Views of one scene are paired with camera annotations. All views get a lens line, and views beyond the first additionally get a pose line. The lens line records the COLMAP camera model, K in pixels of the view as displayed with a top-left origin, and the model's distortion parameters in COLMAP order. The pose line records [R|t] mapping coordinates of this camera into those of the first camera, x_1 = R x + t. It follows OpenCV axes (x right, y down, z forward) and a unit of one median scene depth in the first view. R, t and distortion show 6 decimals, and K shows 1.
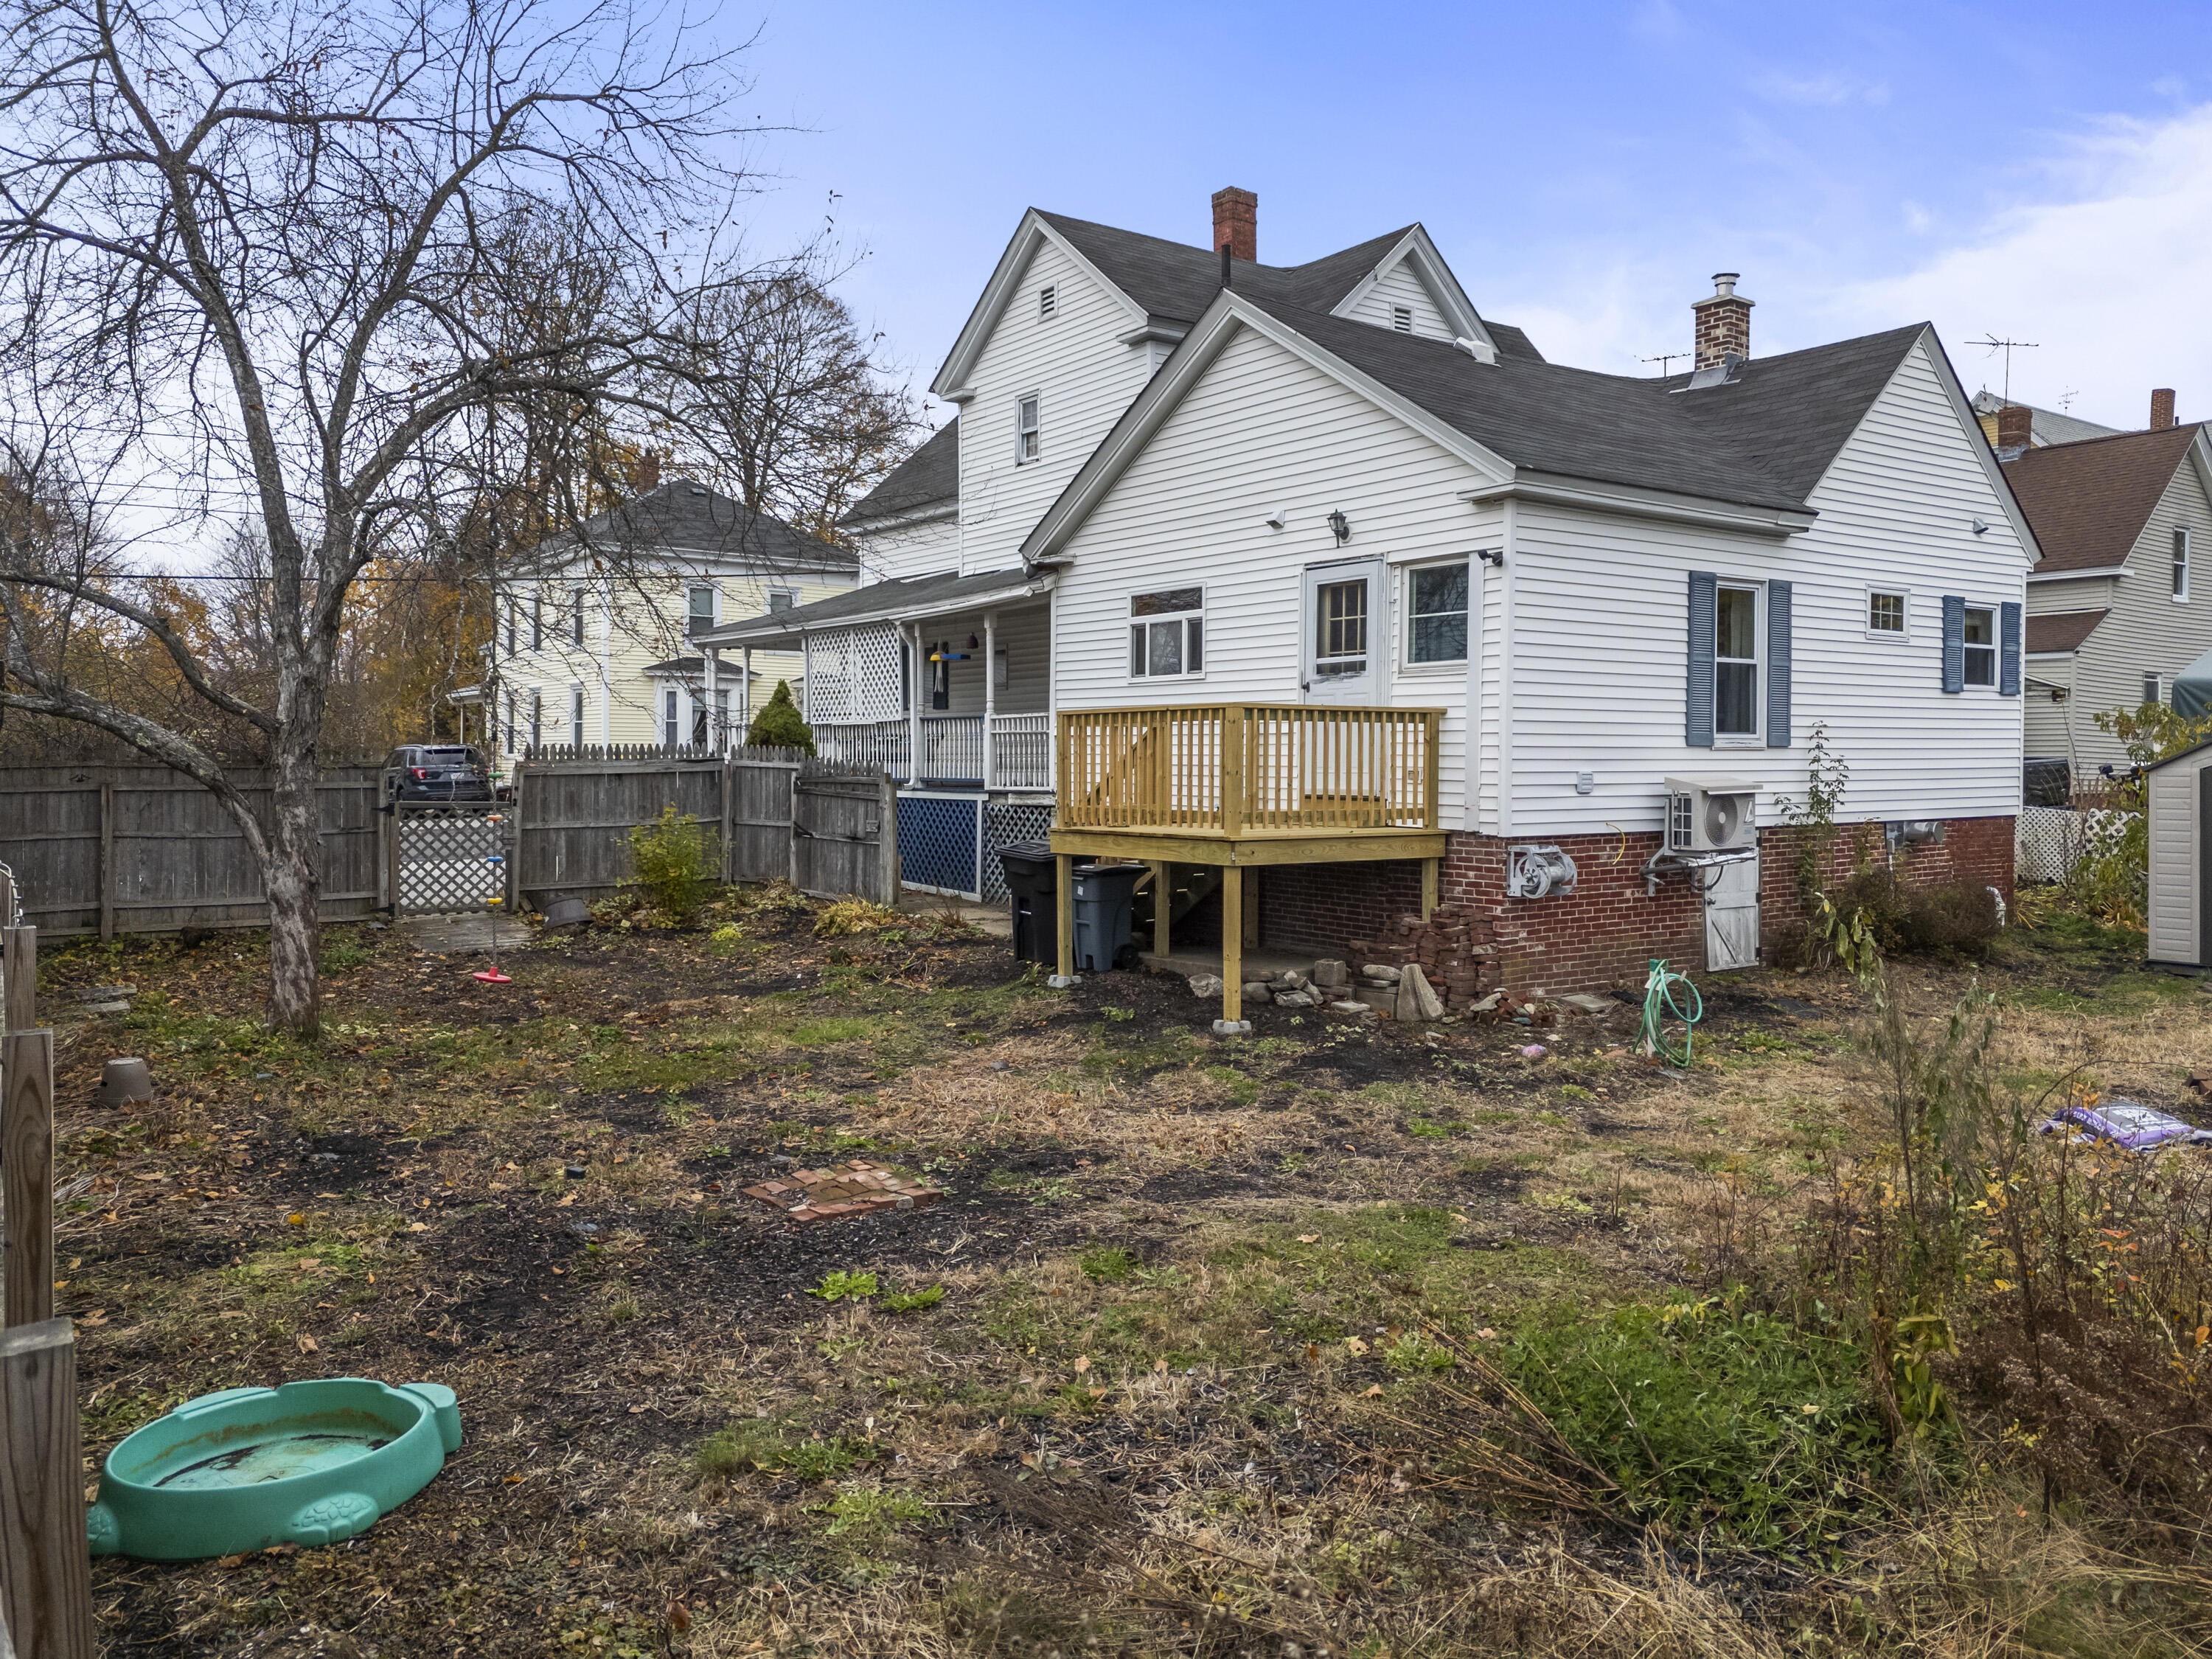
lens RADIAL K [[1621.8, 0, 1102.8], [0, 1621.8, 822.0], [0, 0, 1]] dist [0.079851, -0.068150]
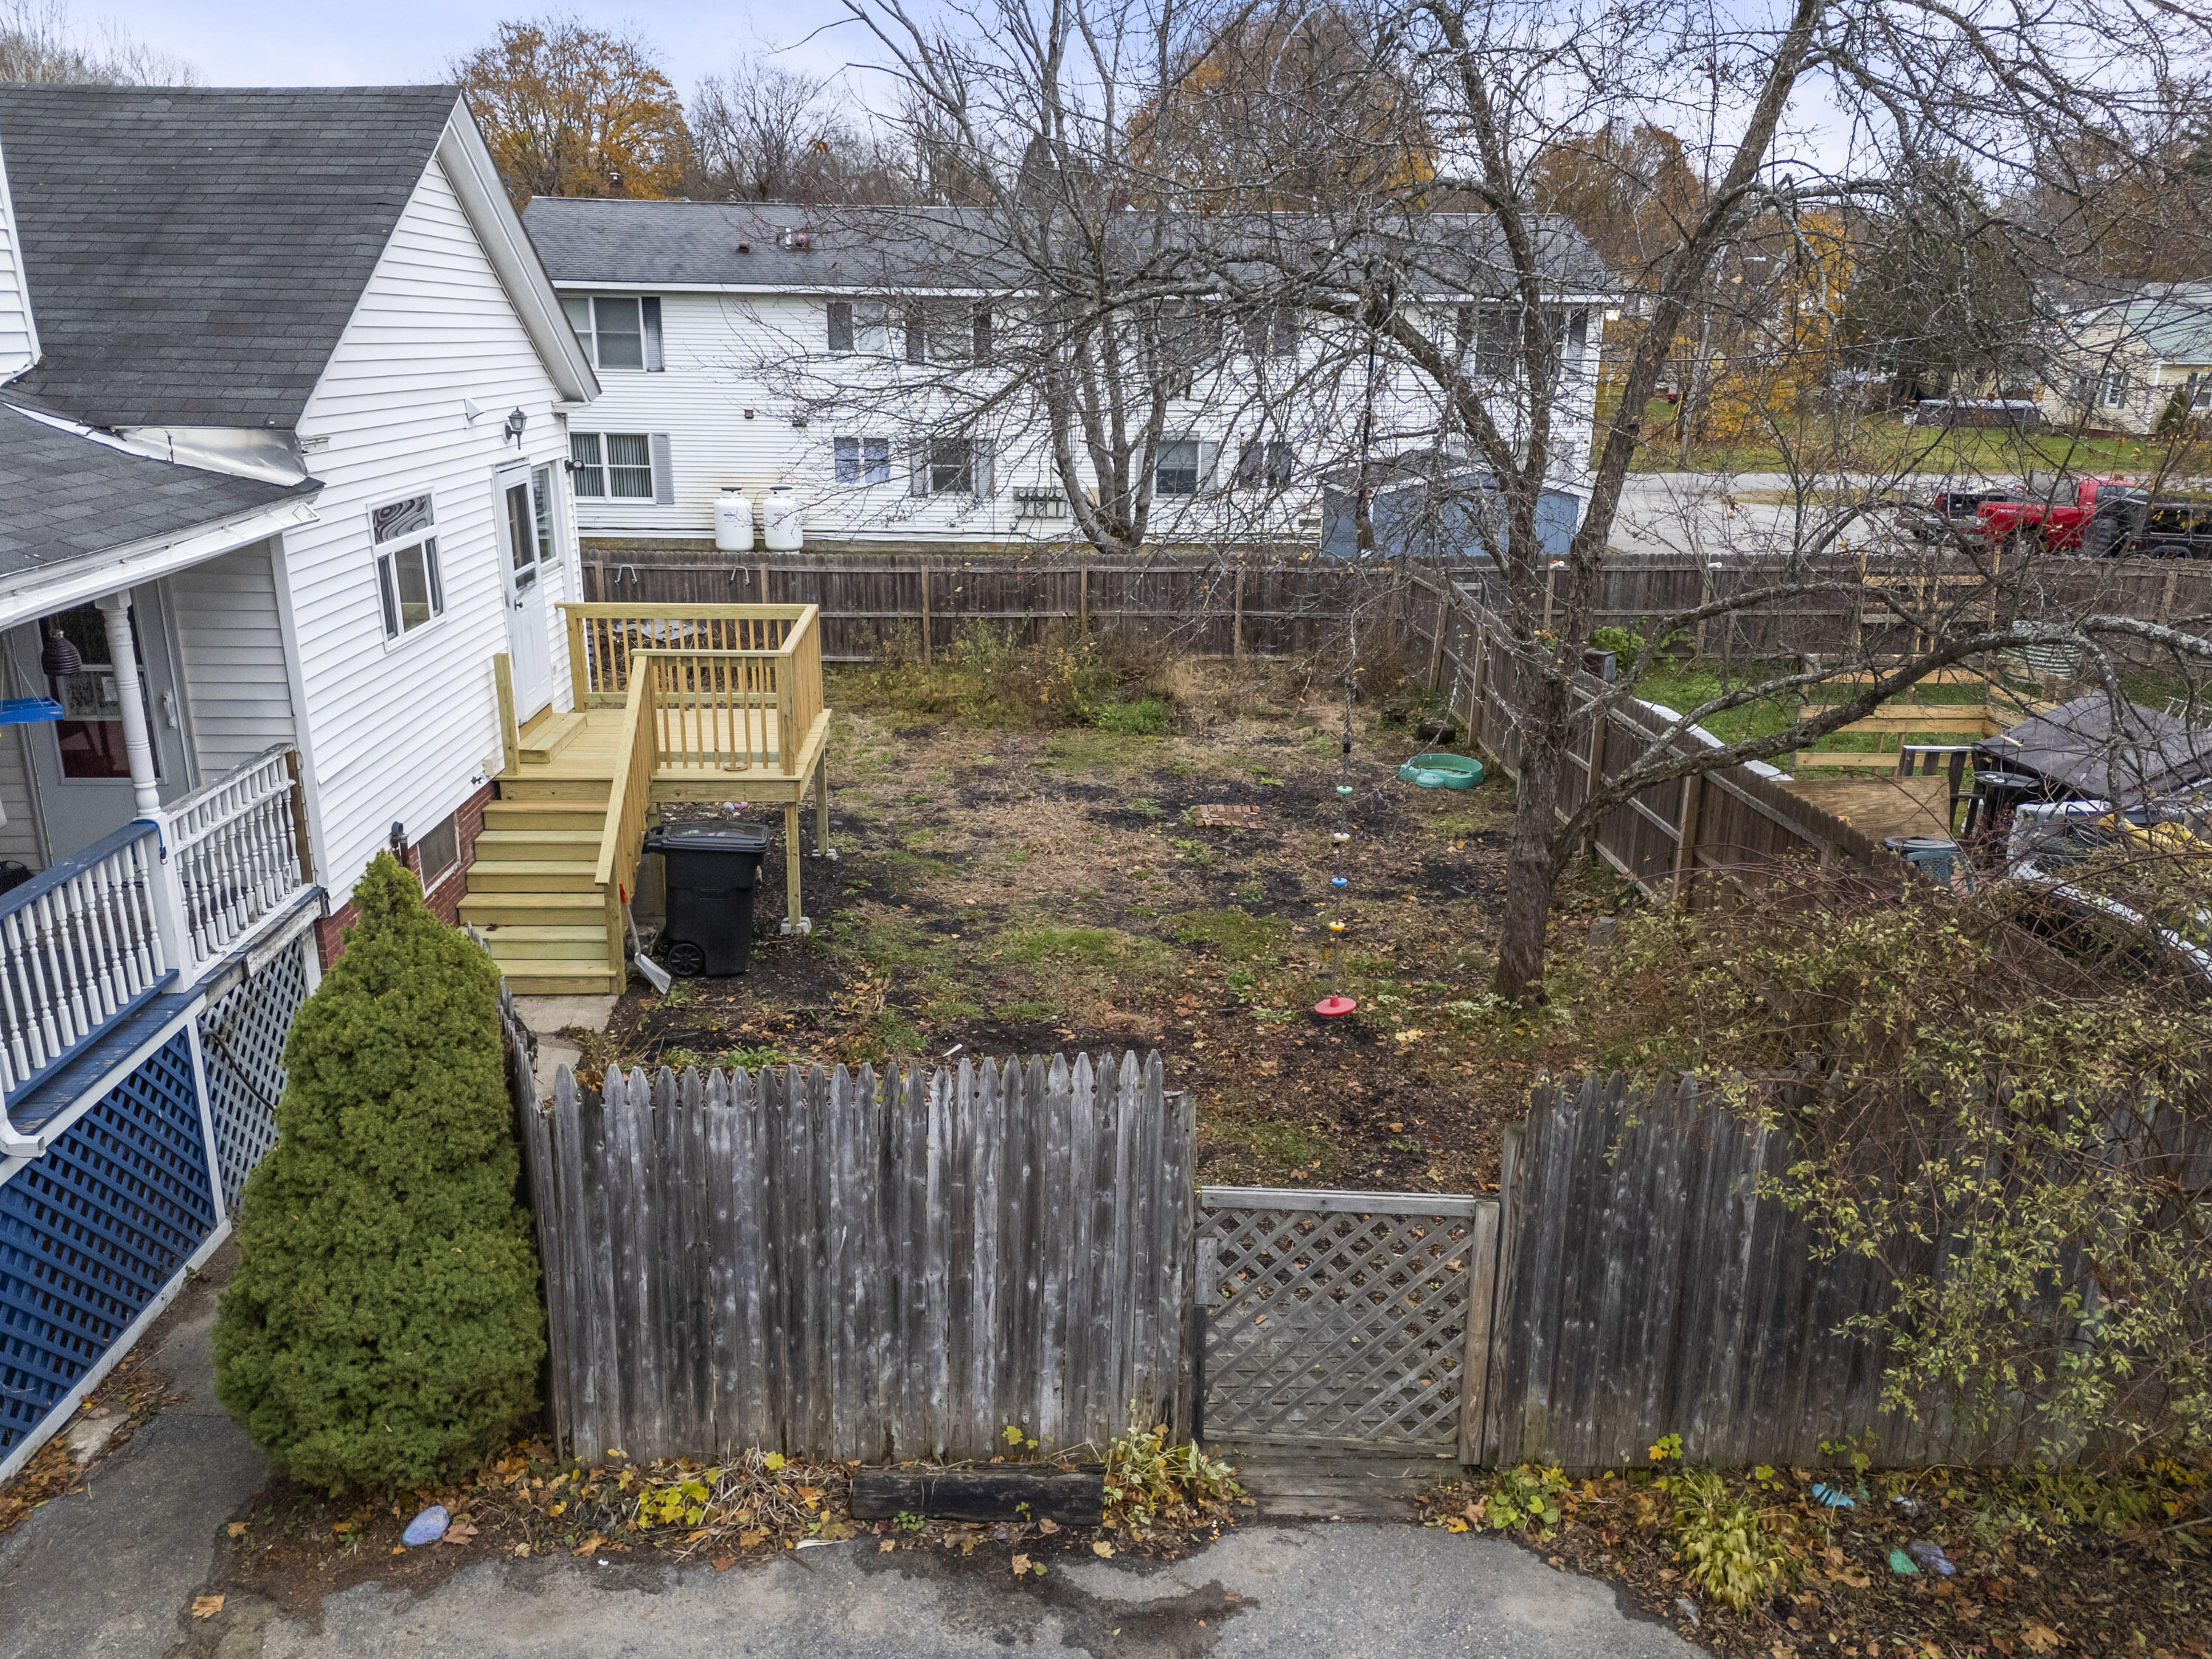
lens RADIAL K [[1621.8, 0, 1102.8], [0, 1621.8, 822.0], [0, 0, 1]] dist [0.079851, -0.068150]
pose [[-0.840257, -0.171163, 0.514462, -0.594443], [0.003591, 0.947085, 0.320964, -0.242580], [-0.542176, 0.271540, -0.795180, 1.475003]]
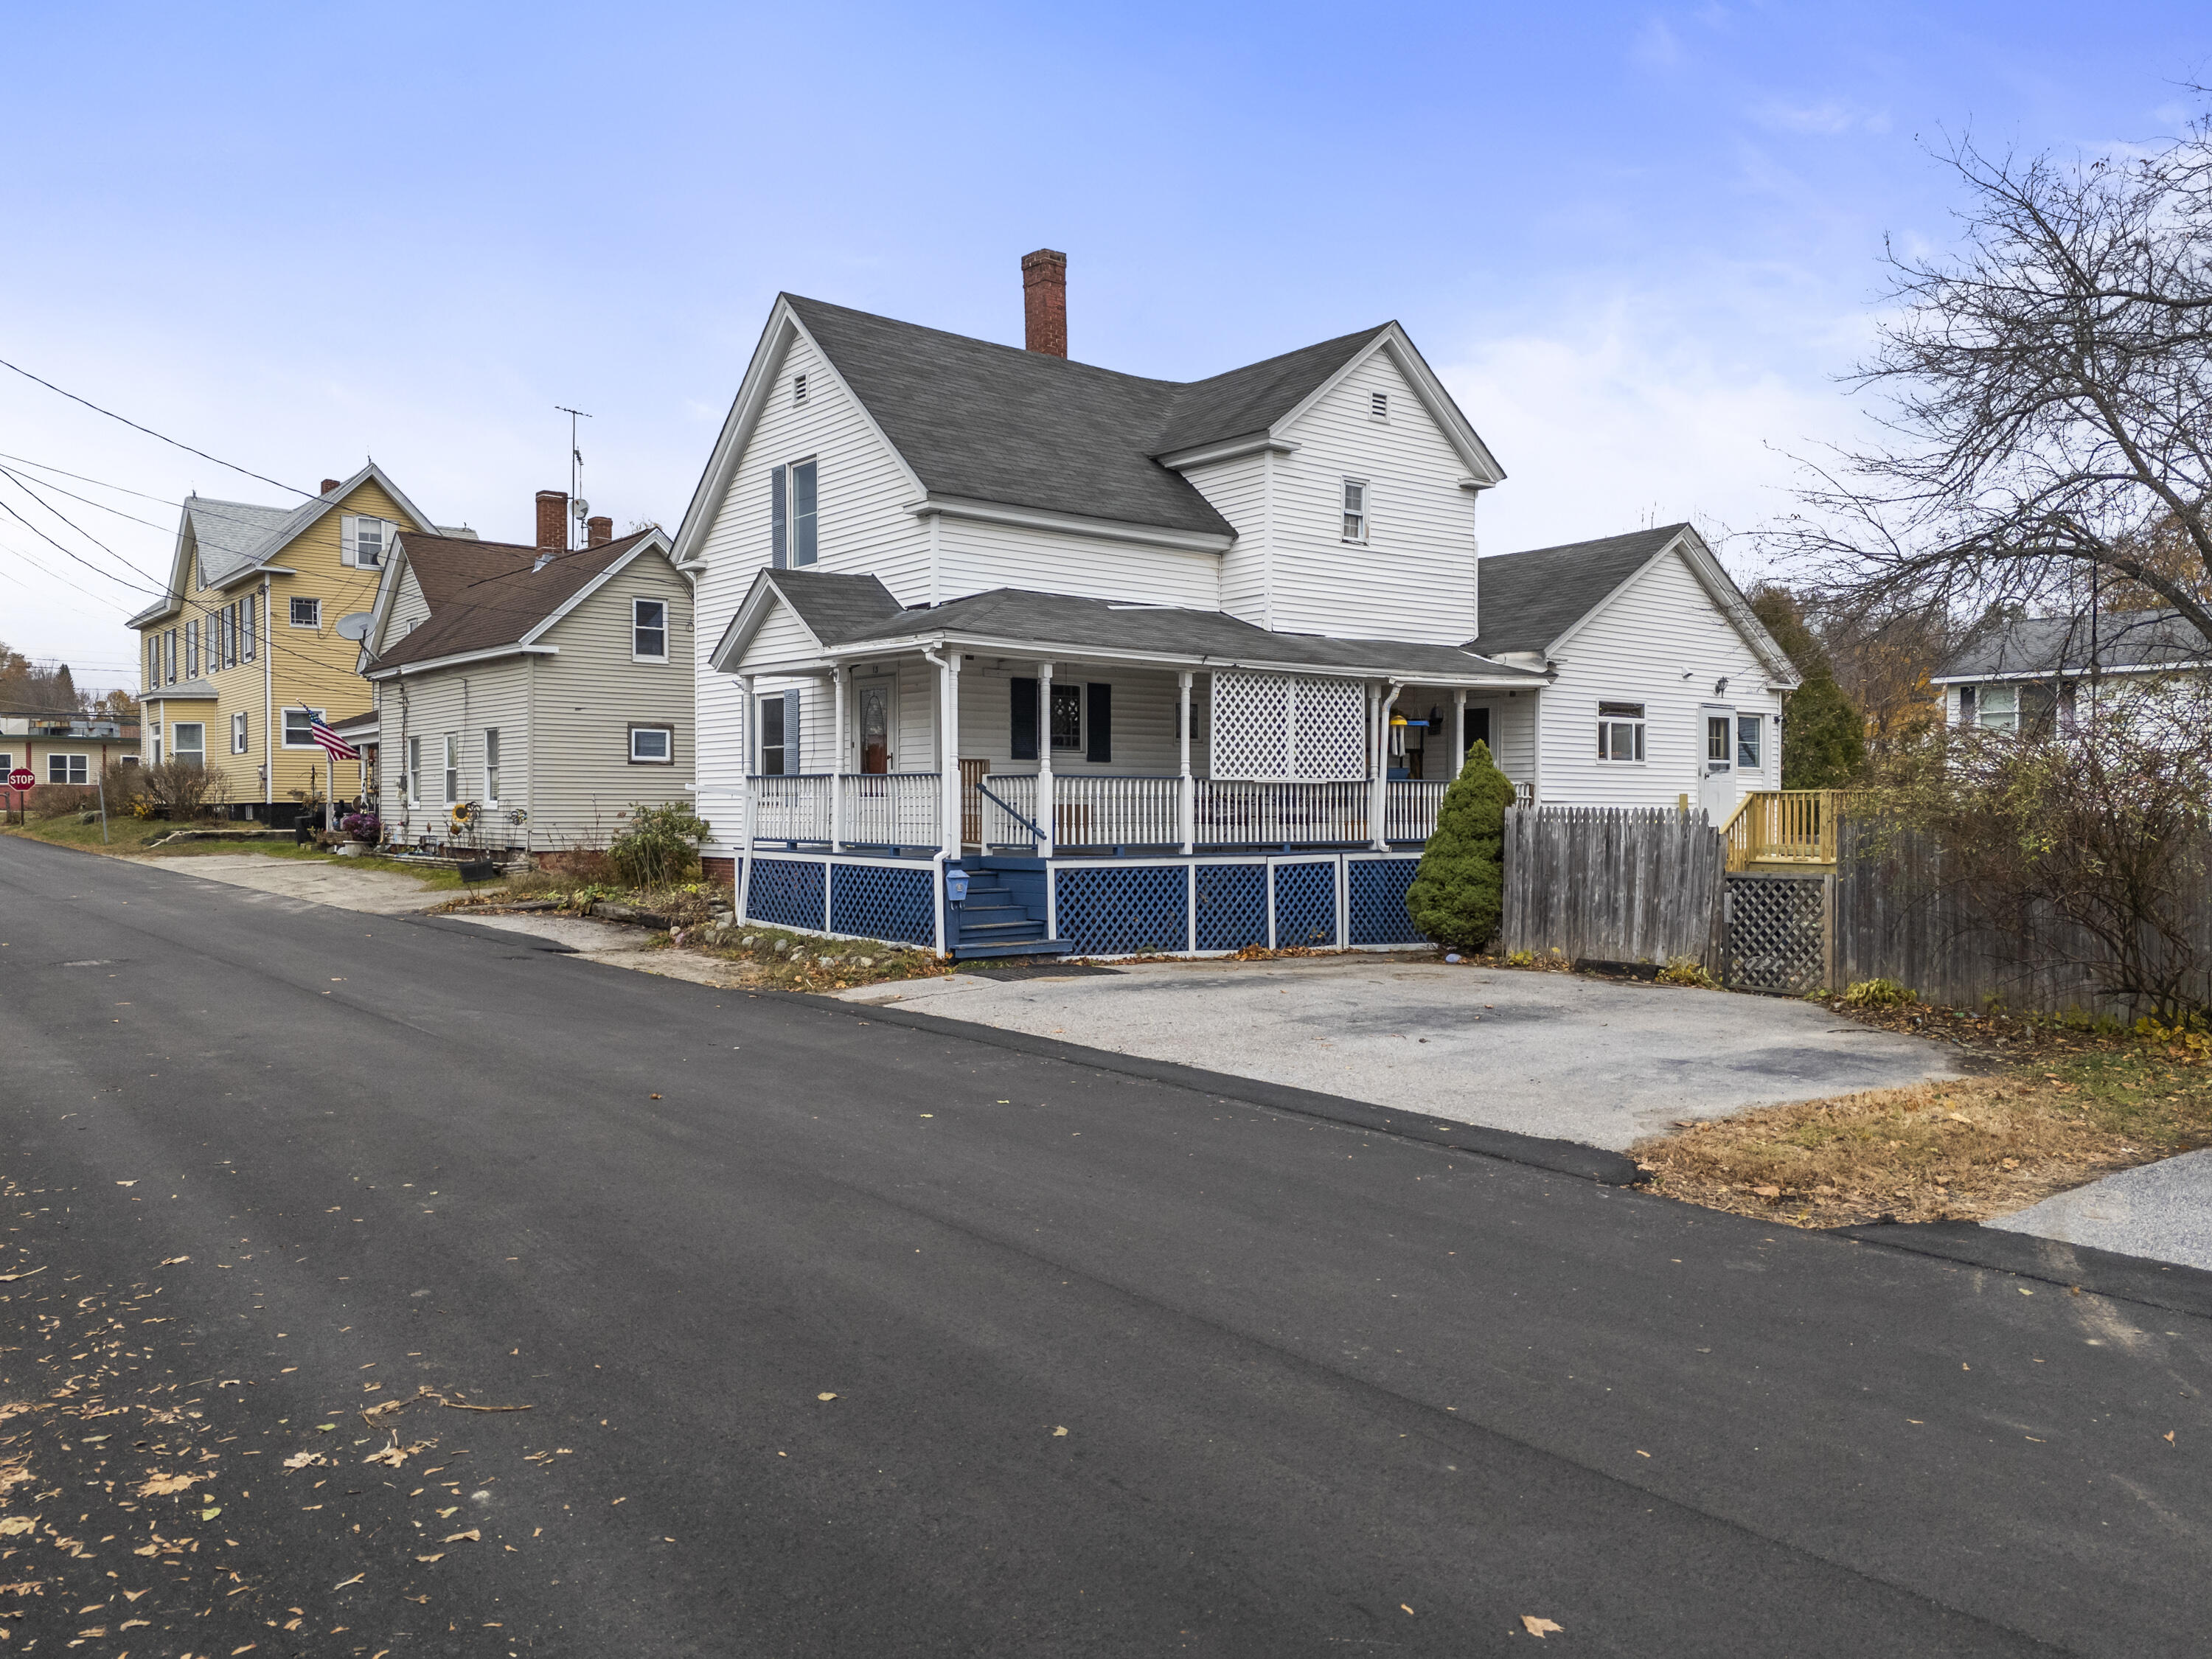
lens RADIAL K [[1636.5, 0, 1097.6], [0, 1636.5, 815.3], [0, 0, 1]] dist [0.131385, -0.244954]
pose [[-0.050478, -0.005685, 0.998709, -1.460842], [0.036908, 0.999290, 0.007554, -0.073371], [-0.998043, 0.037242, -0.050232, 1.605132]]
